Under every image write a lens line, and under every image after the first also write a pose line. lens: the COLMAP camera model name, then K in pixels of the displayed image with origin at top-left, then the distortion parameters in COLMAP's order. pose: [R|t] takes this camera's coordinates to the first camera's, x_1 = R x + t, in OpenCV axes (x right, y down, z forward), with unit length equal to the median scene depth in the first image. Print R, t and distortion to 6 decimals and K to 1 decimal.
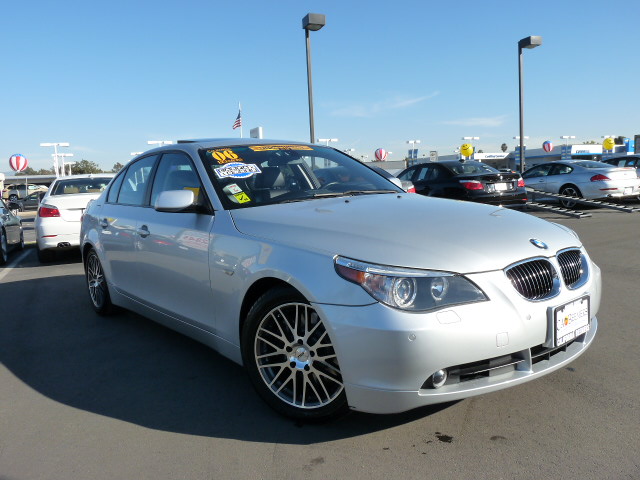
lens RADIAL K [[515.9, 0, 318.4], [0, 515.9, 235.7], [0, 0, 1]] dist [-0.027530, -0.006654]
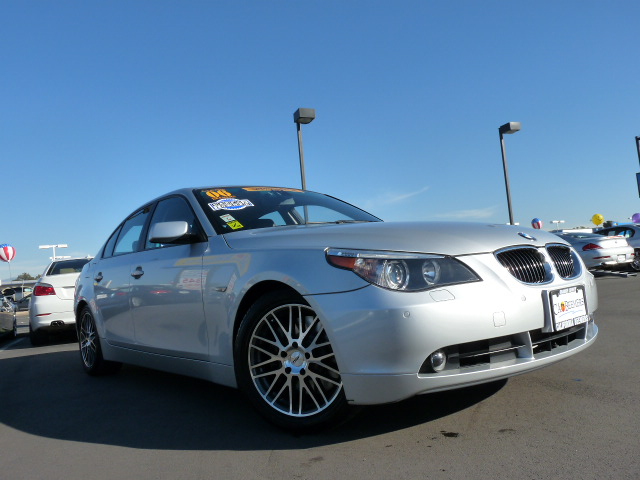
lens RADIAL K [[515.9, 0, 318.4], [0, 515.9, 235.7], [0, 0, 1]] dist [-0.027530, -0.006654]
pose [[0.999235, -0.038122, 0.008763, 0.008304], [0.039088, 0.981603, -0.186888, 0.182765], [-0.001477, 0.187087, 0.982342, 0.003809]]
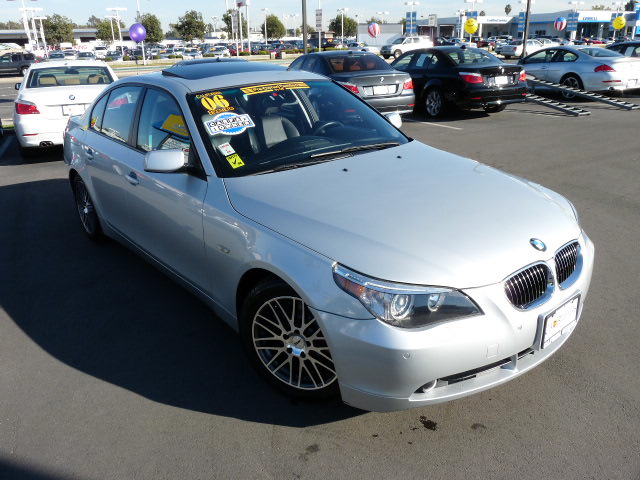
lens RADIAL K [[515.9, 0, 318.4], [0, 515.9, 235.7], [0, 0, 1]] dist [-0.027530, -0.006654]
pose [[0.999529, 0.016697, 0.025749, -0.021446], [-0.022767, 0.966063, 0.257301, -0.240318], [-0.020579, -0.257766, 0.965988, 0.051376]]
